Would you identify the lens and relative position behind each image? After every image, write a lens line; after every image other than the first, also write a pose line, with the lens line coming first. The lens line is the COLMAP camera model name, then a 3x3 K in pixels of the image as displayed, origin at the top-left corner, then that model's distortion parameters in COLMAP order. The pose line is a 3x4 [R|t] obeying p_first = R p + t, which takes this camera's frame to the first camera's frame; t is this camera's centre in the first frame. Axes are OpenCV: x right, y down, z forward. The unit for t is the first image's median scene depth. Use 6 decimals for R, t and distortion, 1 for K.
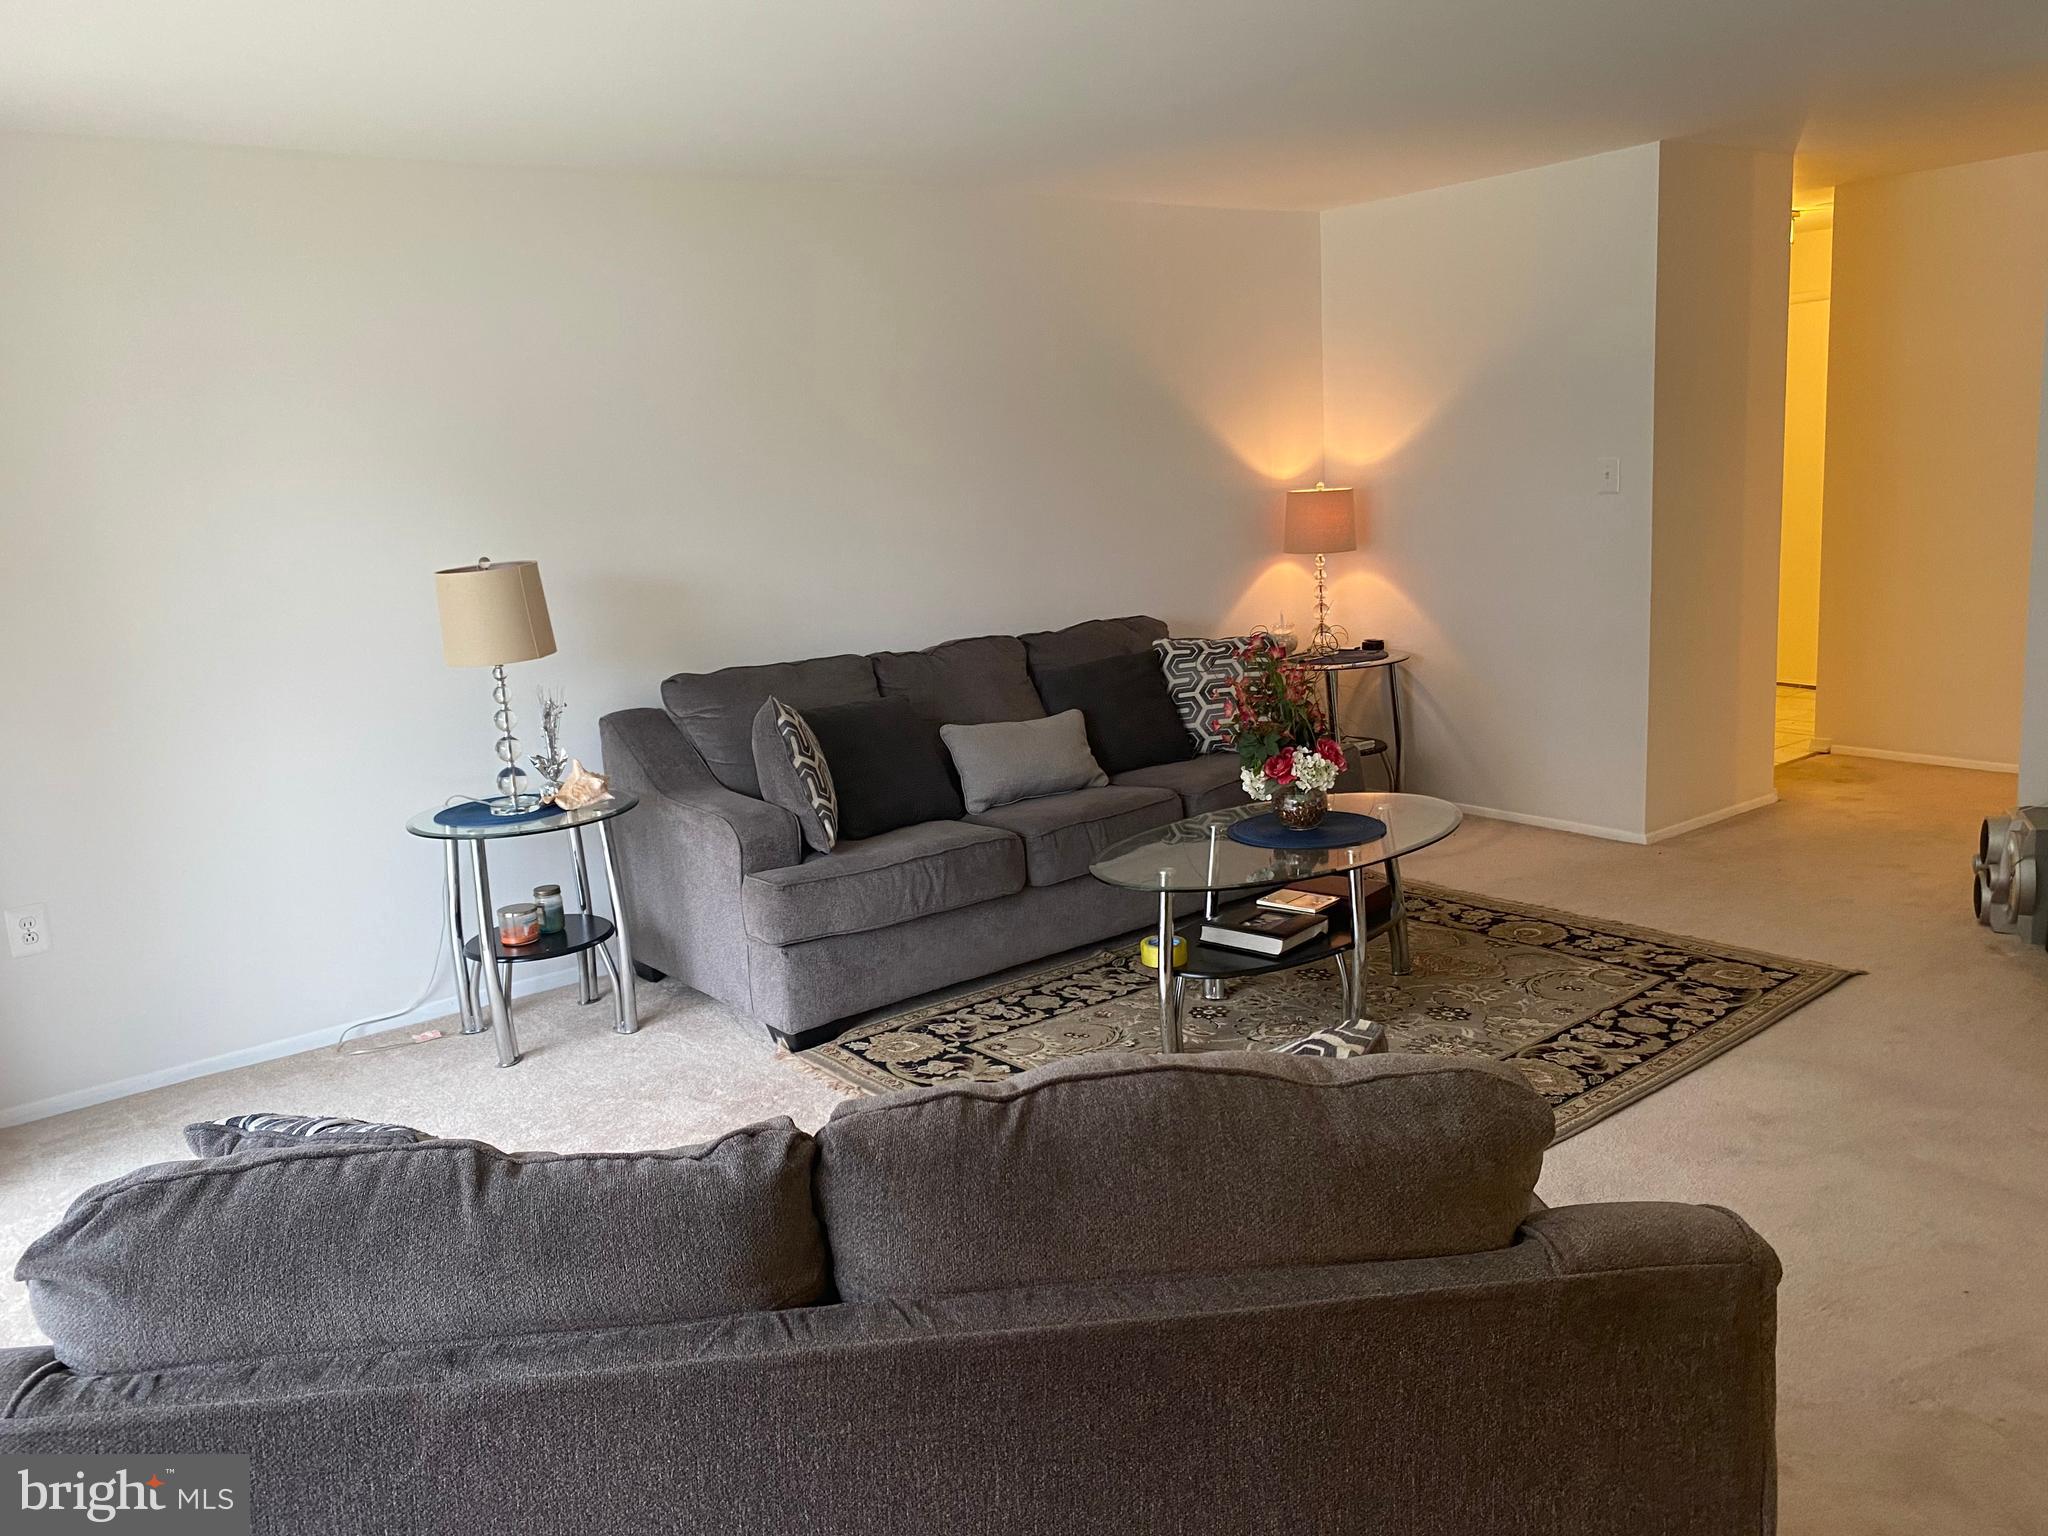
lens RADIAL K [[1582.3, 0, 1016.4], [0, 1582.3, 745.7], [0, 0, 1]] dist [0.048132, -0.055705]
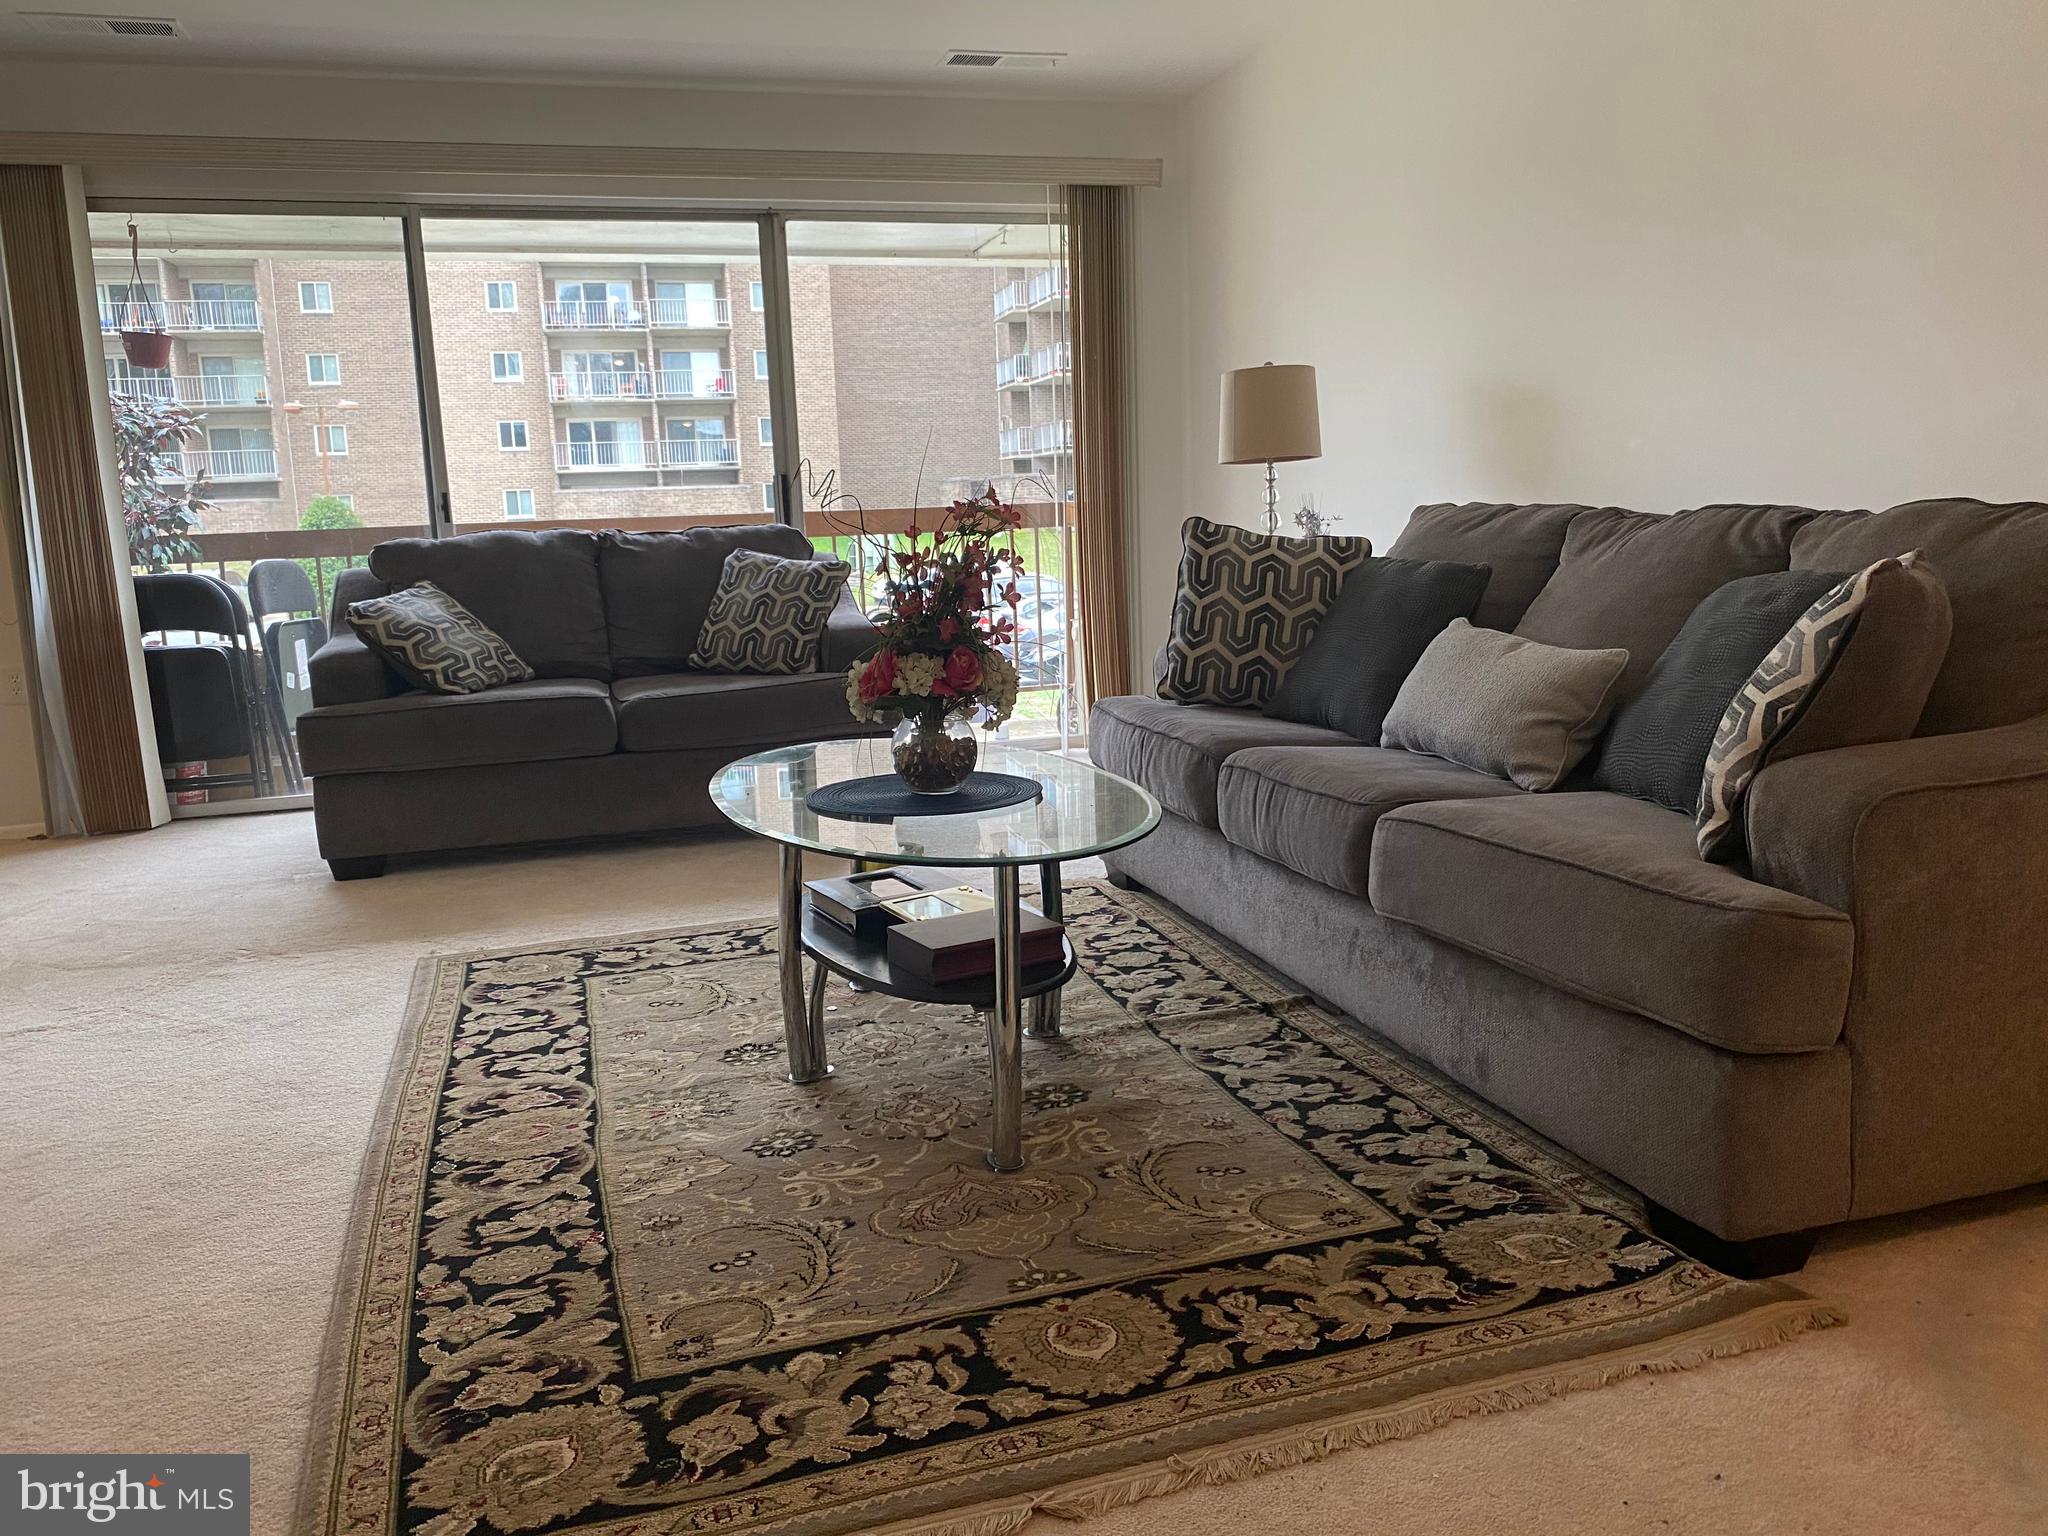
lens RADIAL K [[1582.3, 0, 1016.4], [0, 1582.3, 745.7], [0, 0, 1]] dist [0.048132, -0.055705]
pose [[-0.363227, 0.206476, -0.908534, 0.715650], [-0.117719, 0.957150, 0.264588, -0.131240], [0.924234, 0.203058, -0.323356, 1.195585]]
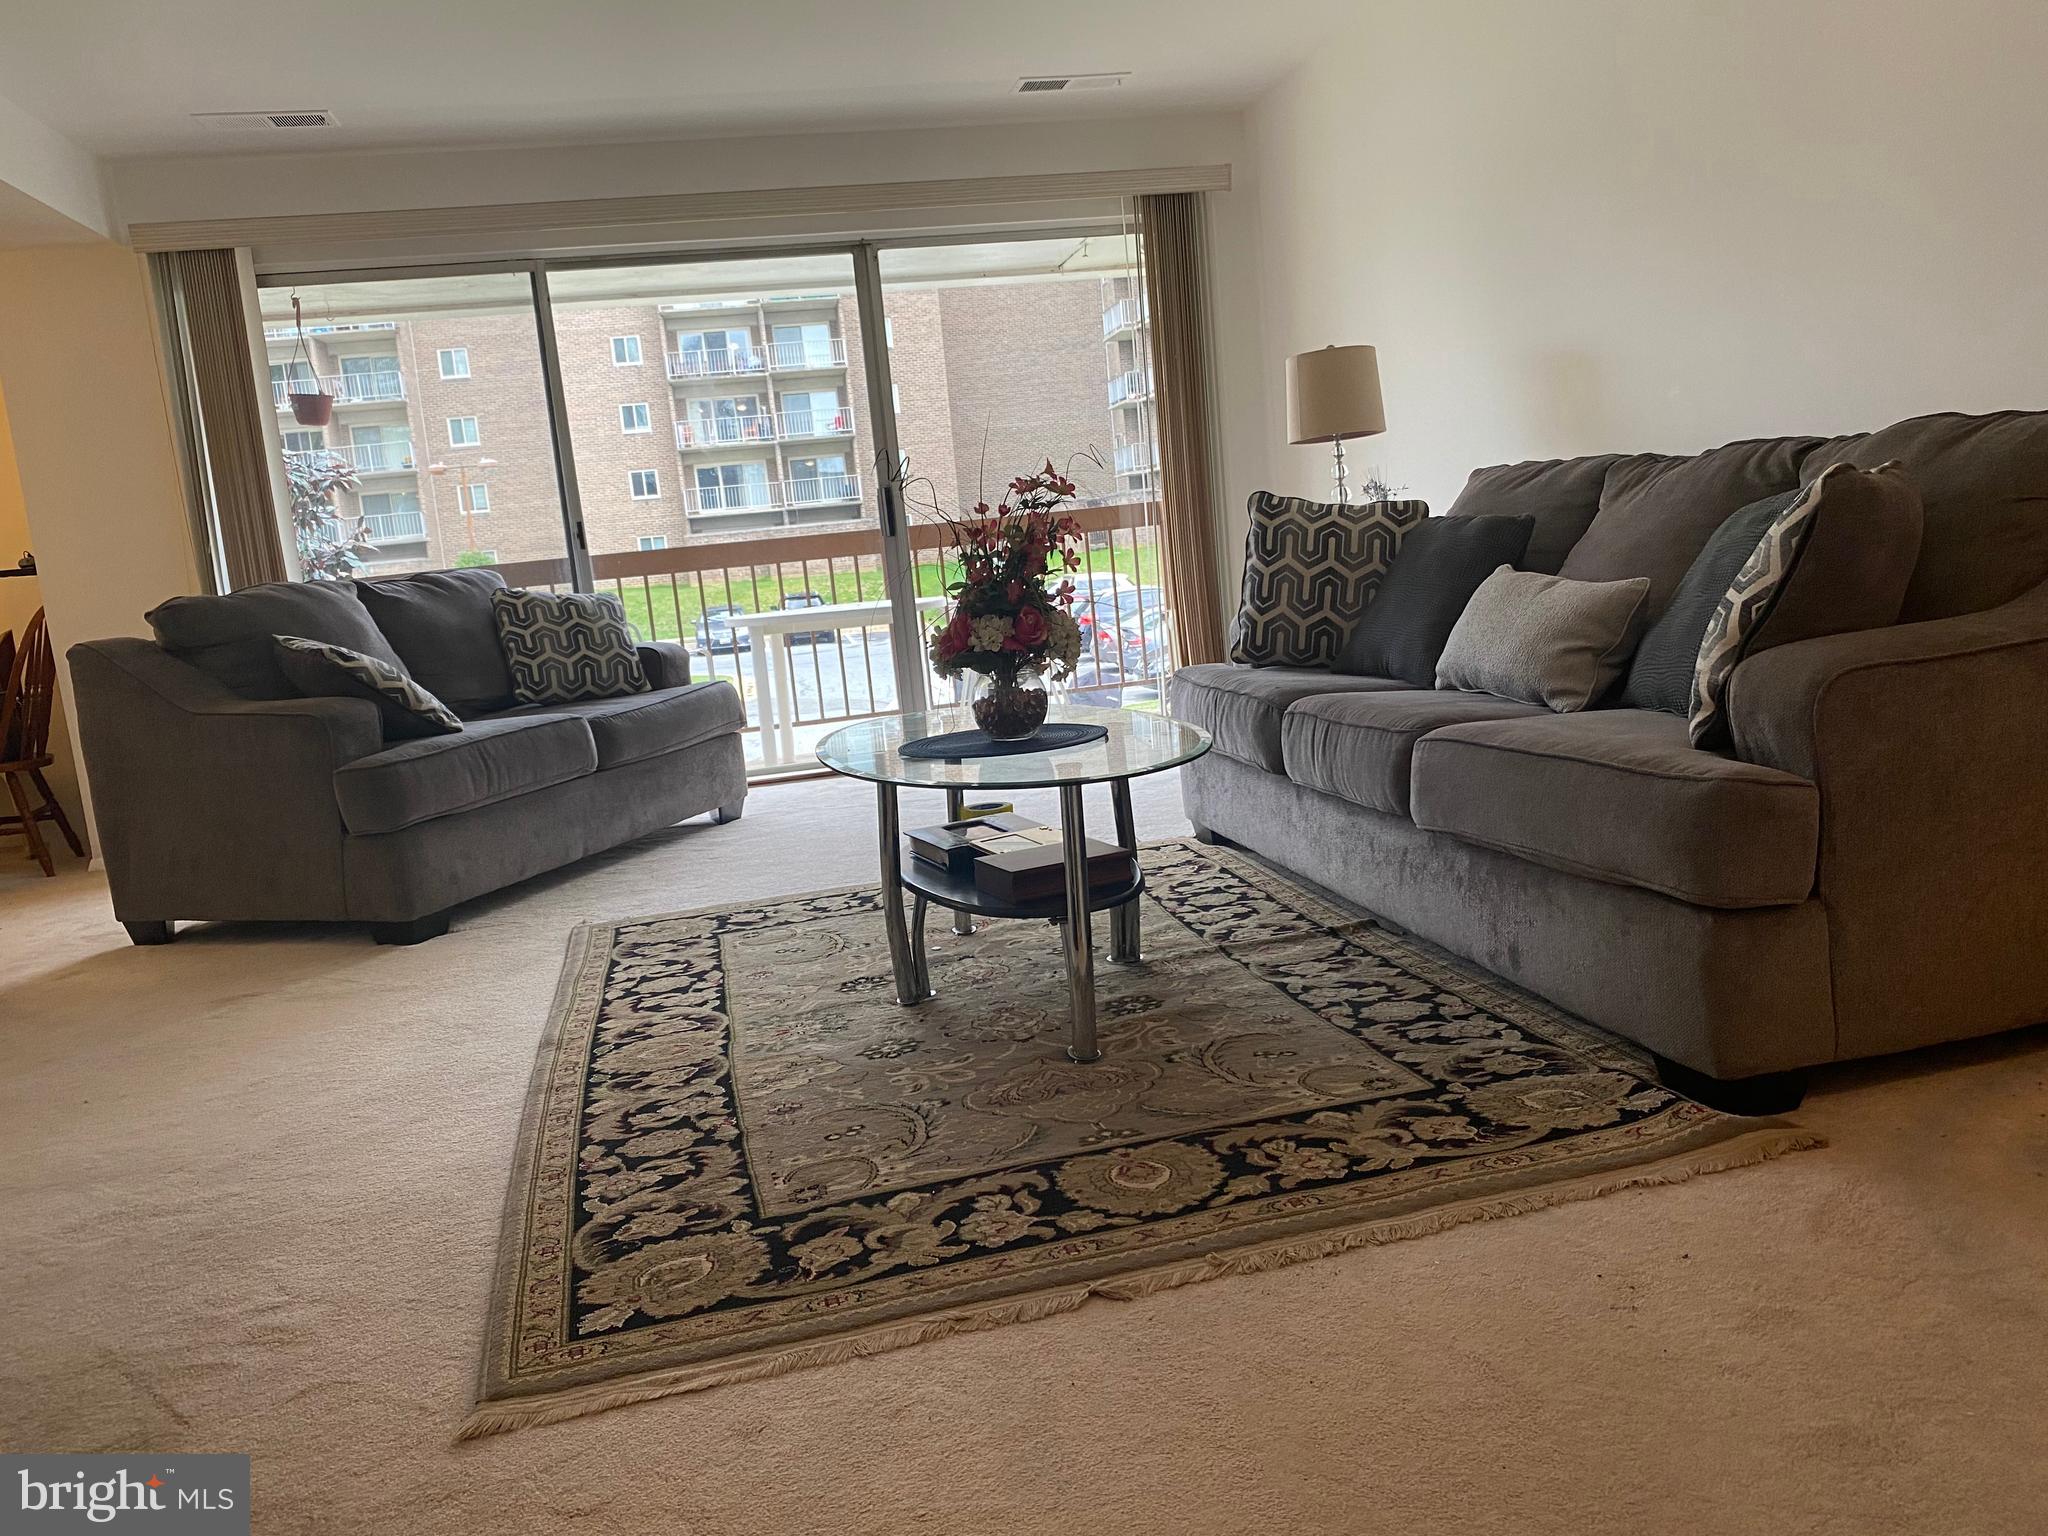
lens RADIAL K [[1567.3, 0, 1014.5], [0, 1567.3, 744.2], [0, 0, 1]] dist [0.152907, -0.359228]
pose [[-0.428605, 0.212845, -0.878063, 0.773677], [-0.049552, 0.964854, 0.258071, -0.122384], [0.902132, 0.154121, -0.402994, 1.247964]]
